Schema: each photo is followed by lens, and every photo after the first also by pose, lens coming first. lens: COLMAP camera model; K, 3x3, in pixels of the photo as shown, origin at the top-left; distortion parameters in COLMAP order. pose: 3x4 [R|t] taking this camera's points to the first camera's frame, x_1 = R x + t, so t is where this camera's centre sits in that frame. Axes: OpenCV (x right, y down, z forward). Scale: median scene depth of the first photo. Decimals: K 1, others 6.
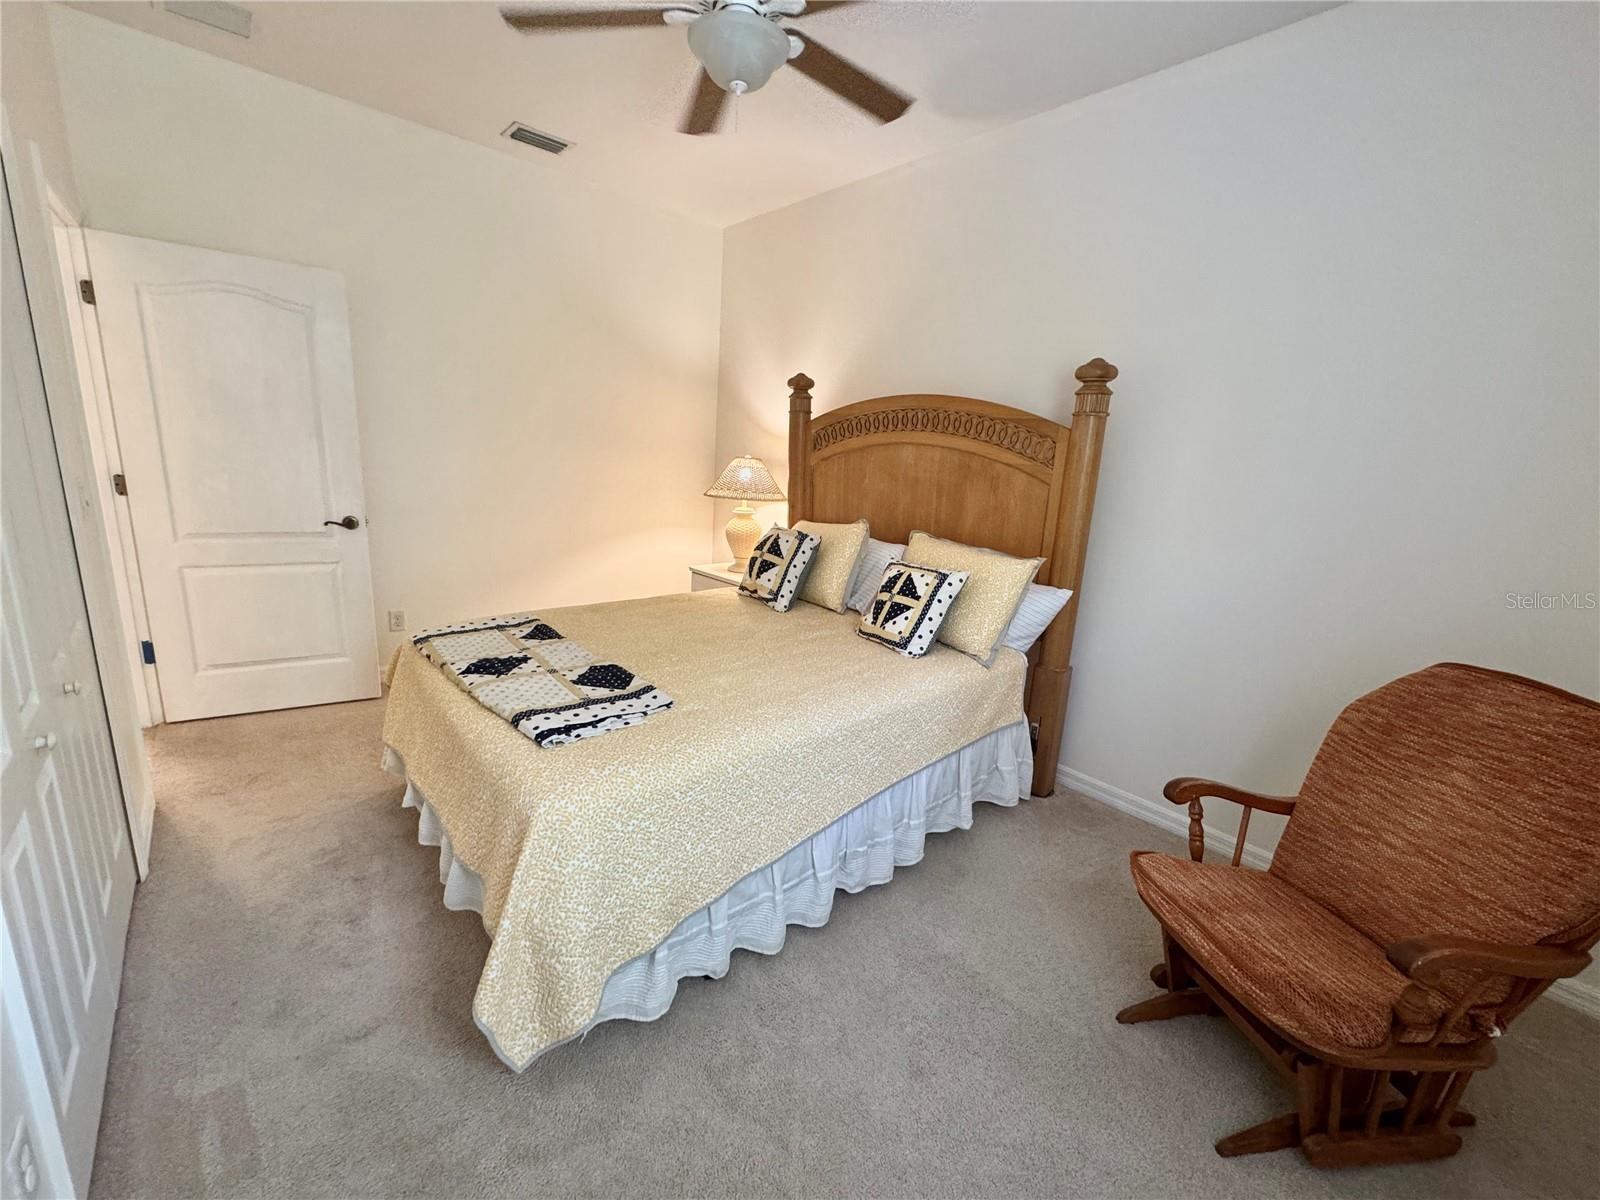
lens RADIAL K [[636.2, 0, 800.0], [0, 636.2, 600.0], [0, 0, 1]] dist [-0.002655, 0.000009]
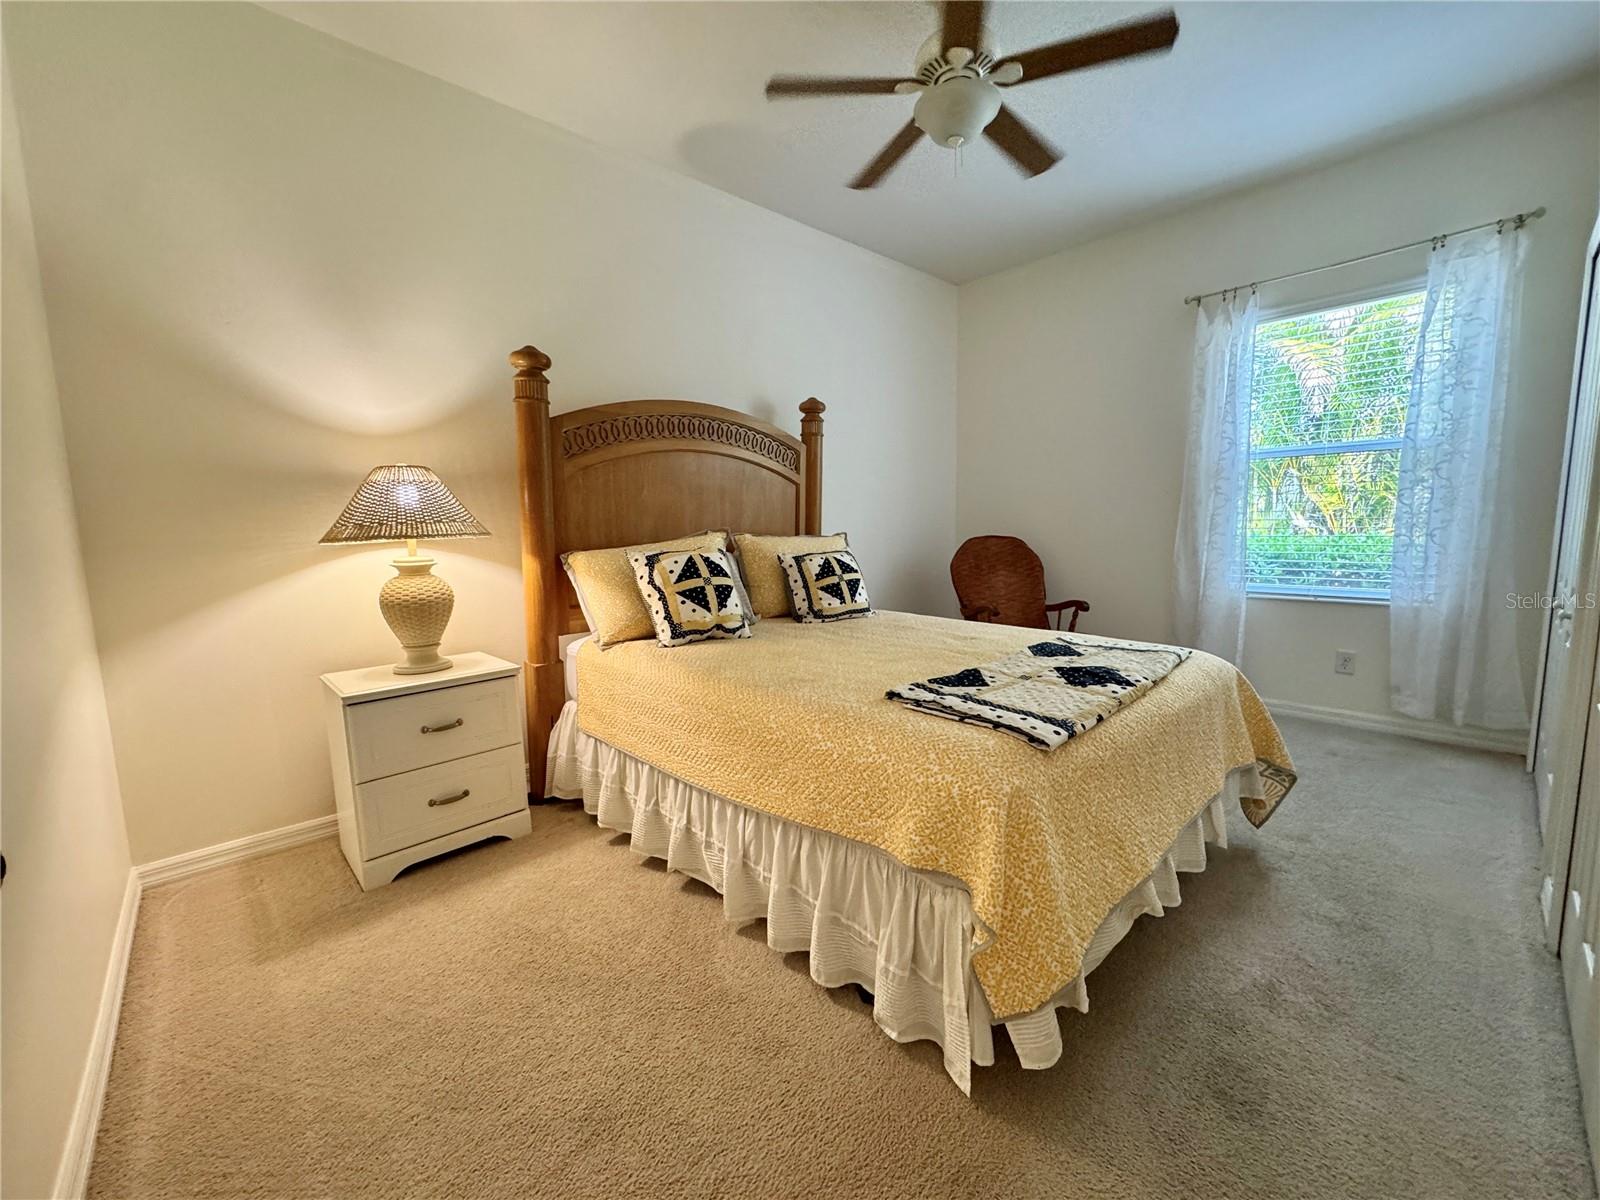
lens RADIAL K [[636.2, 0, 800.0], [0, 636.2, 600.0], [0, 0, 1]] dist [-0.002655, 0.000009]
pose [[-0.014534, -0.185974, 0.982447, -0.863298], [0.244415, 0.952084, 0.183842, -0.169694], [-0.969562, 0.242797, 0.031617, 0.883592]]
